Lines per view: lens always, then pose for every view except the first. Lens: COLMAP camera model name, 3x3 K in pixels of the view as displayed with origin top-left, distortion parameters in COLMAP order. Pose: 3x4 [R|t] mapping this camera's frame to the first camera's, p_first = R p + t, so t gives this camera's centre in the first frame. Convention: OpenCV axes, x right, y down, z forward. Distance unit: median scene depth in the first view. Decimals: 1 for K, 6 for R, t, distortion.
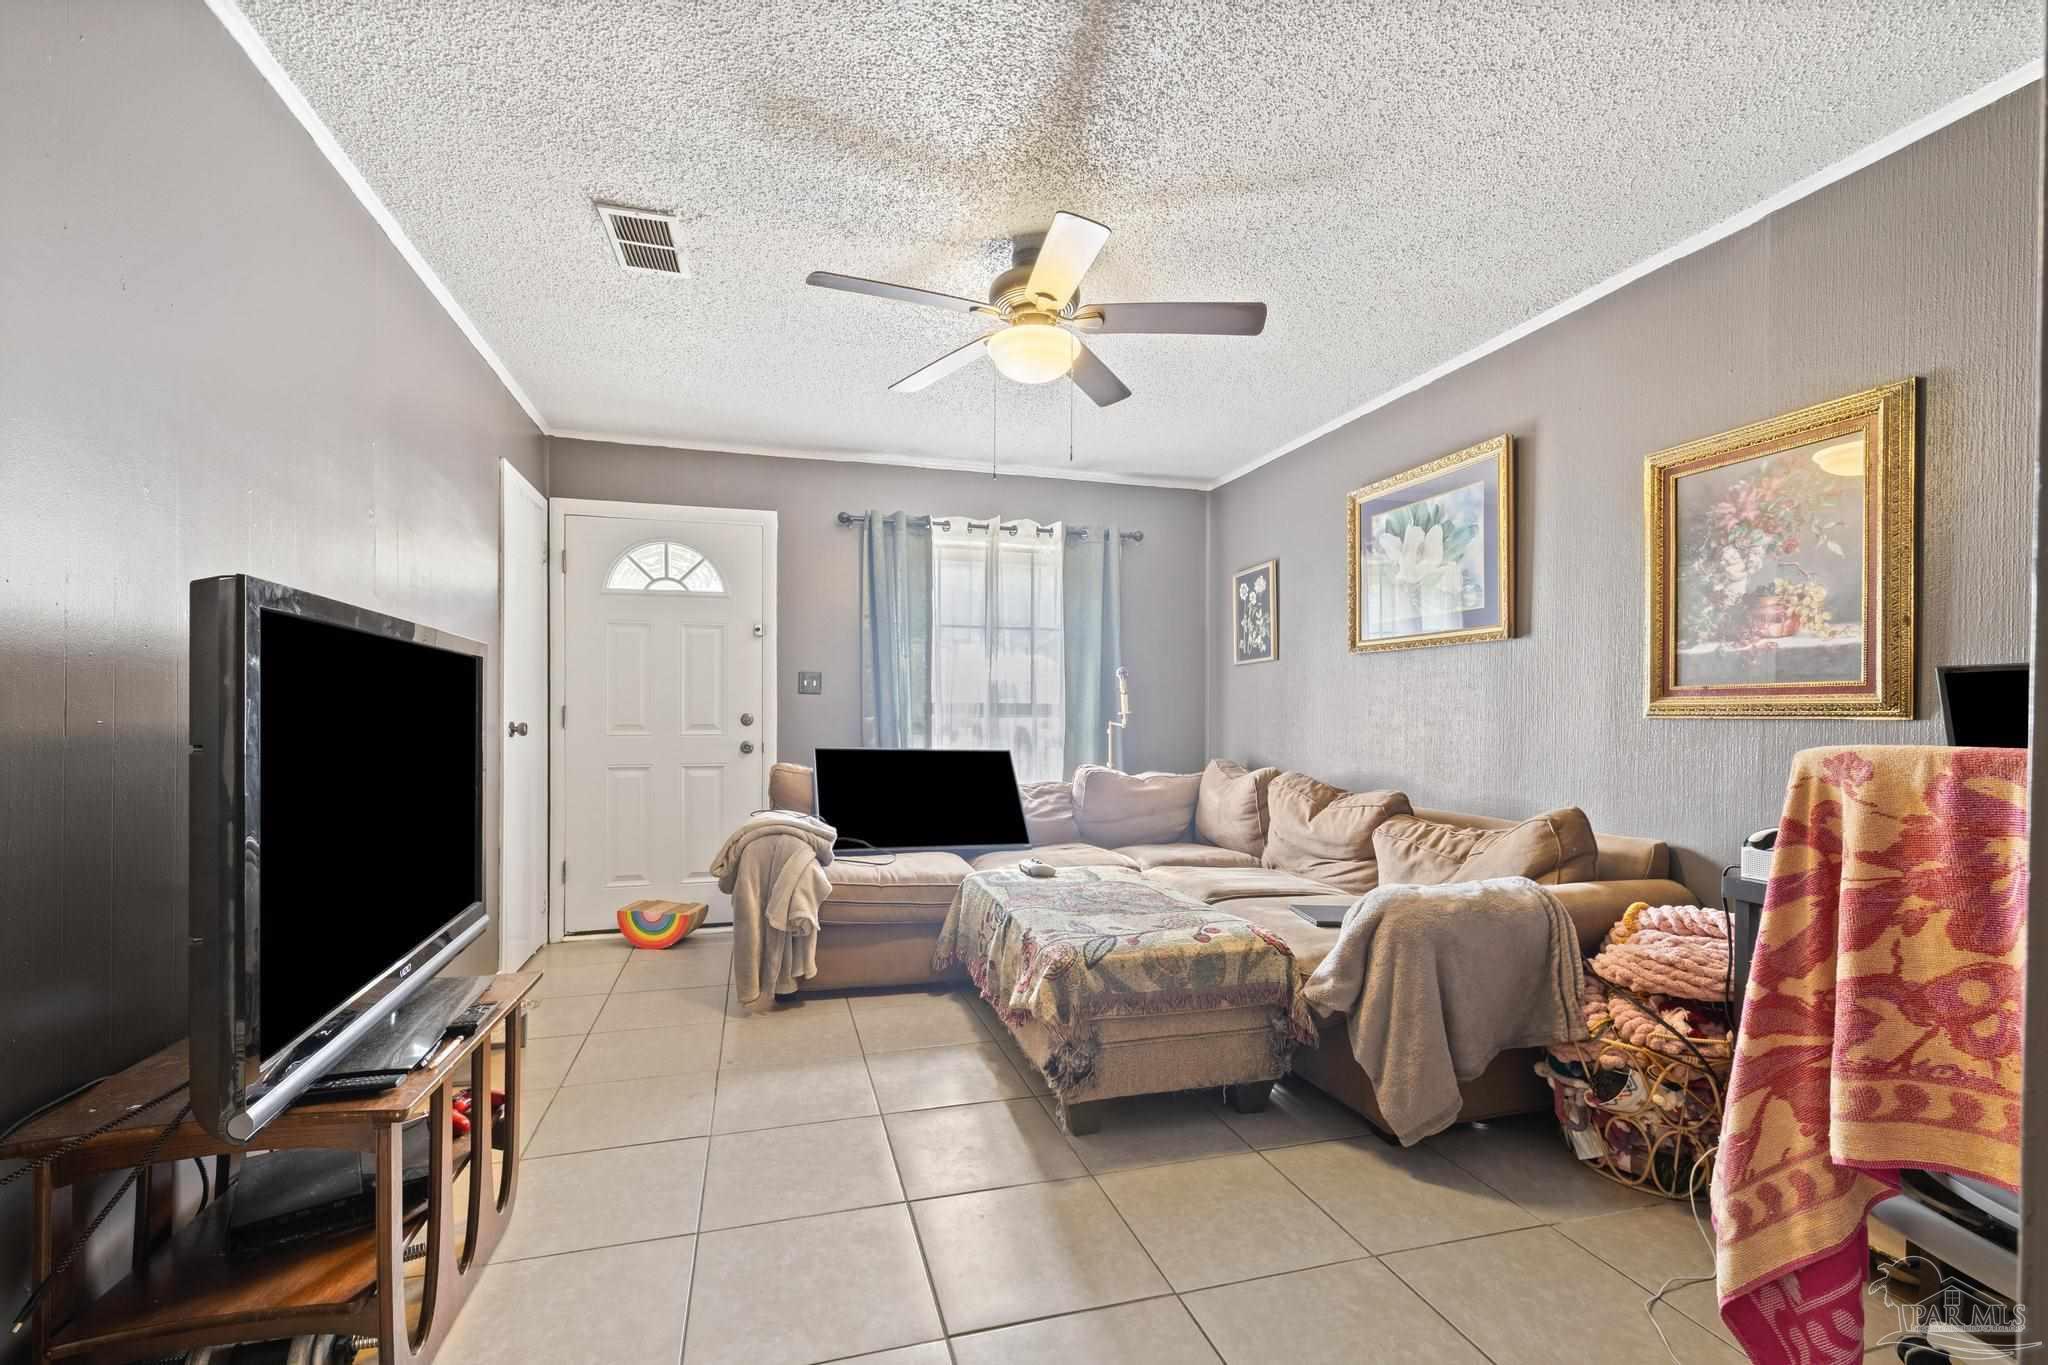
lens RADIAL K [[874.1, 0, 1007.6], [0, 874.1, 716.2], [0, 0, 1]] dist [0.001350, 0.001124]
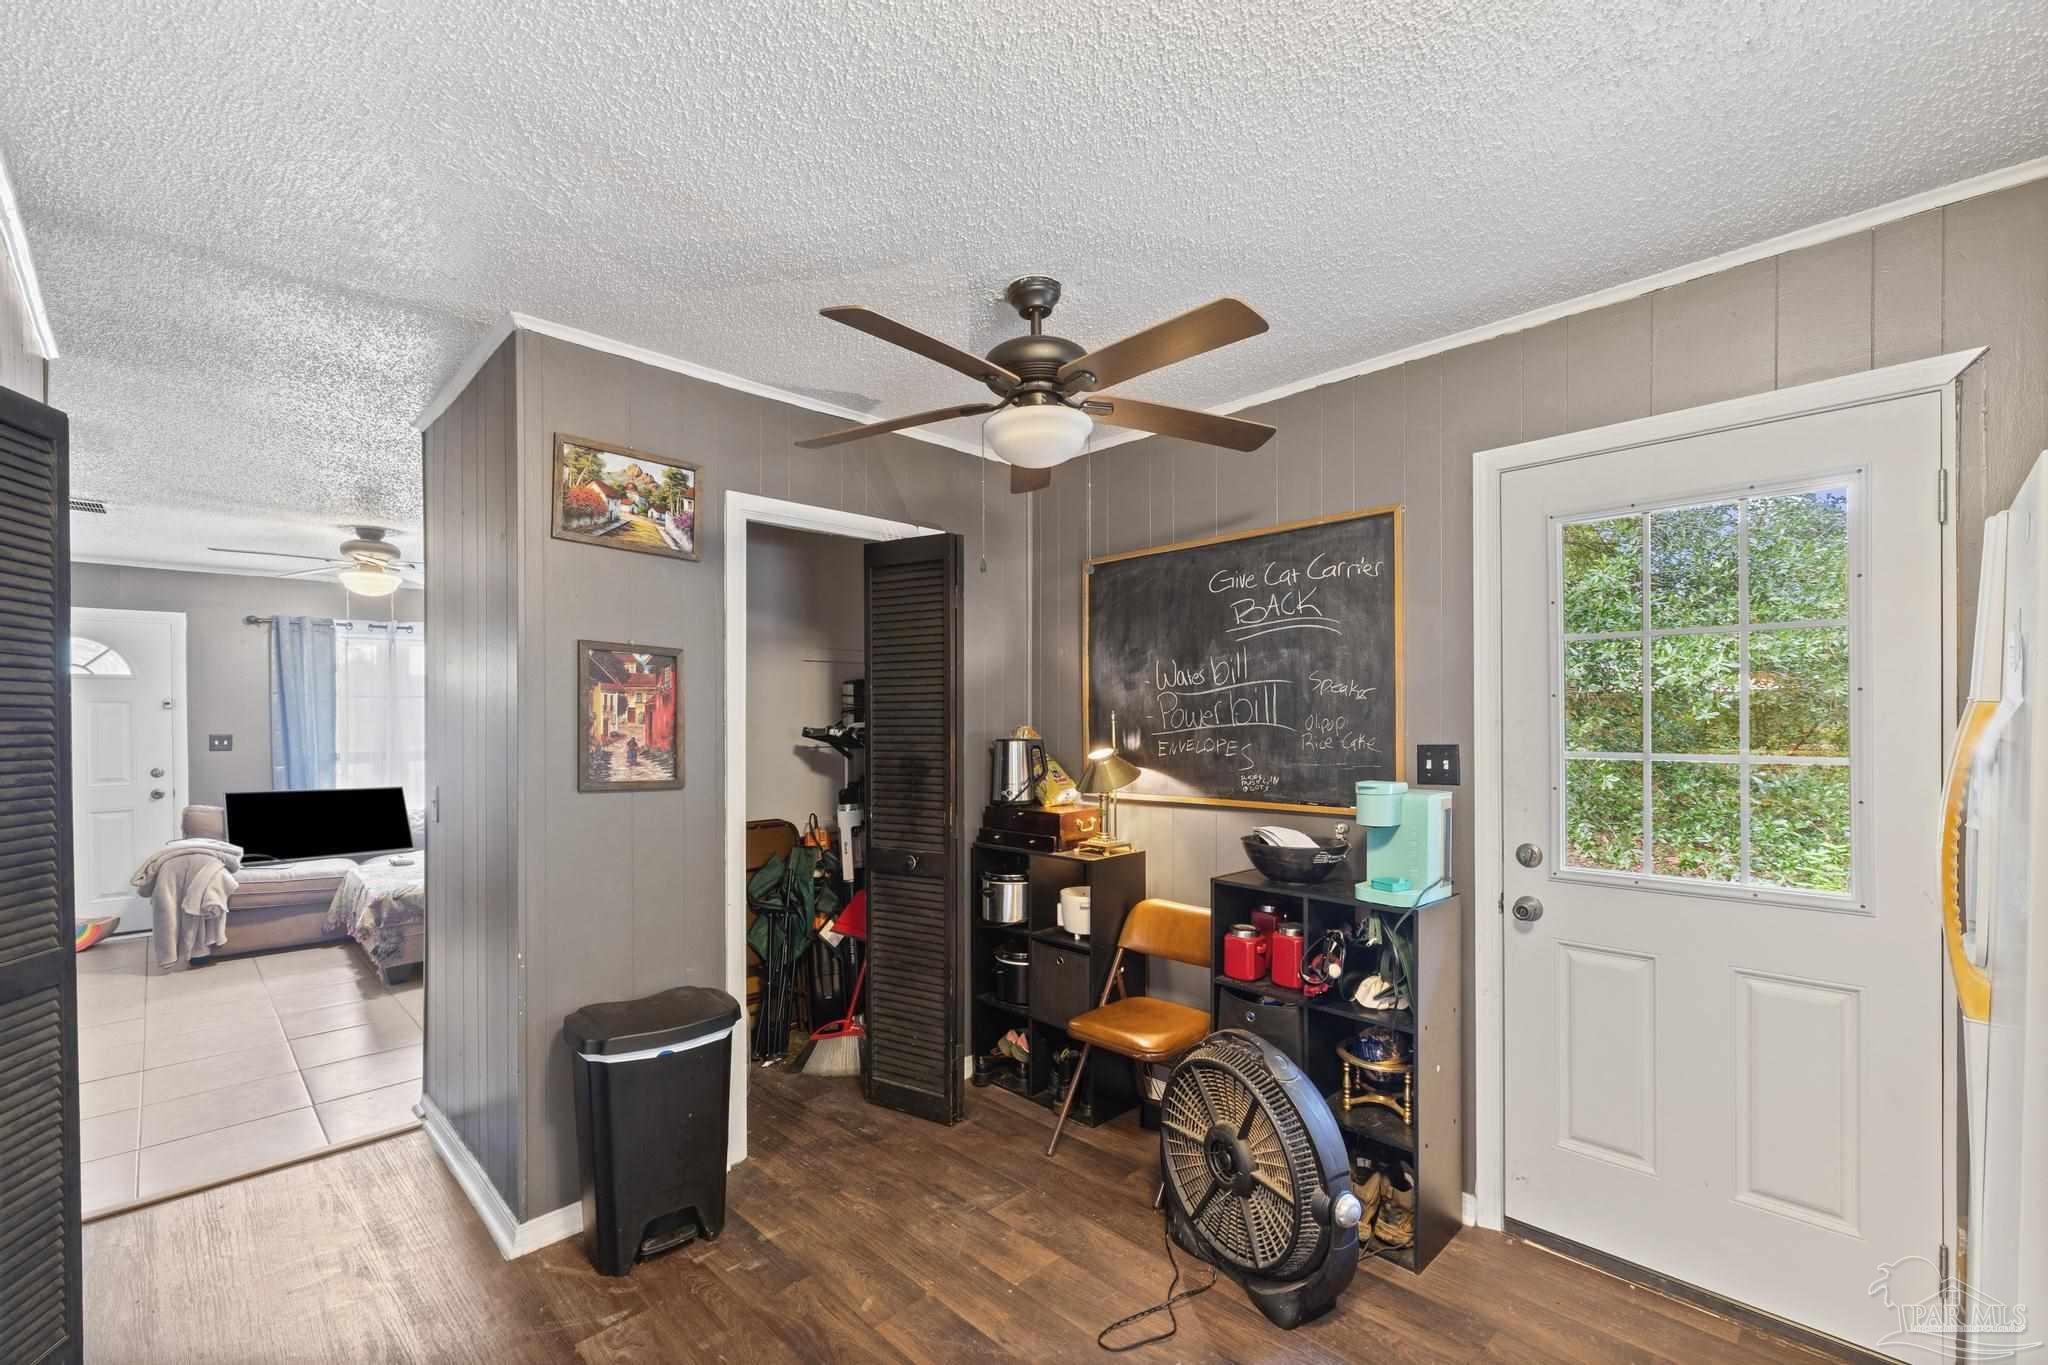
lens RADIAL K [[874.1, 0, 1006.3], [0, 874.1, 715.9], [0, 0, 1]] dist [0.001350, 0.001124]
pose [[0.878050, -0.013067, 0.478391, 0.258606], [0.015531, 0.999879, -0.001194, -0.081783], [-0.478317, 0.008478, 0.878146, -1.029294]]
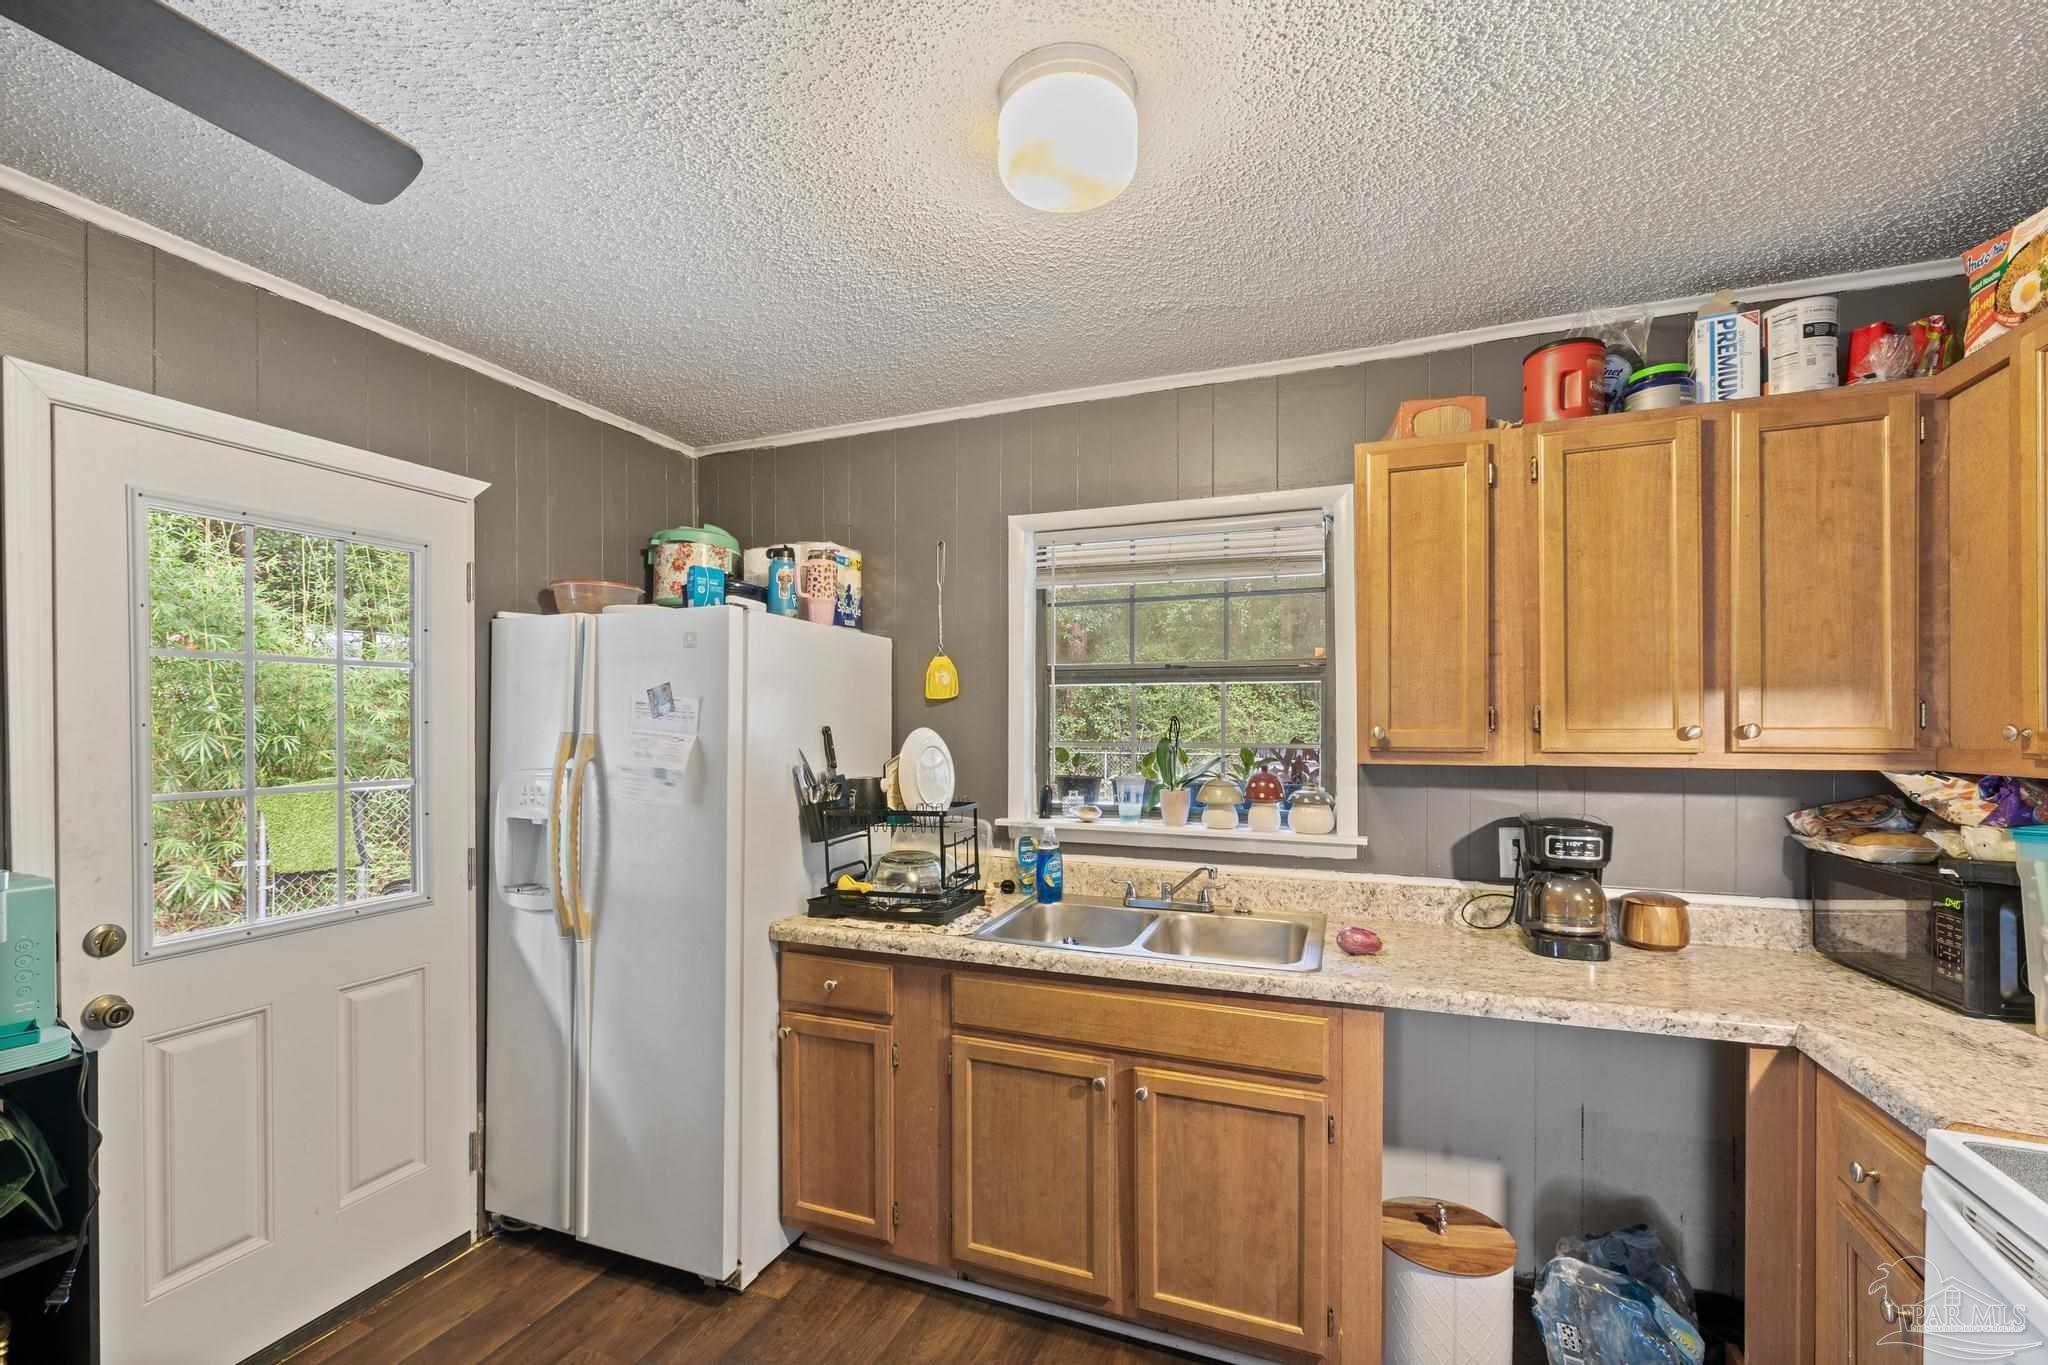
lens RADIAL K [[874.1, 0, 1014.9], [0, 874.1, 727.4], [0, 0, 1]] dist [0.001350, 0.001124]
pose [[-0.795248, -0.013105, 0.606143, 0.215565], [-0.003322, 0.999846, 0.017259, -0.102380], [-0.606276, 0.011712, -0.795168, -0.515493]]
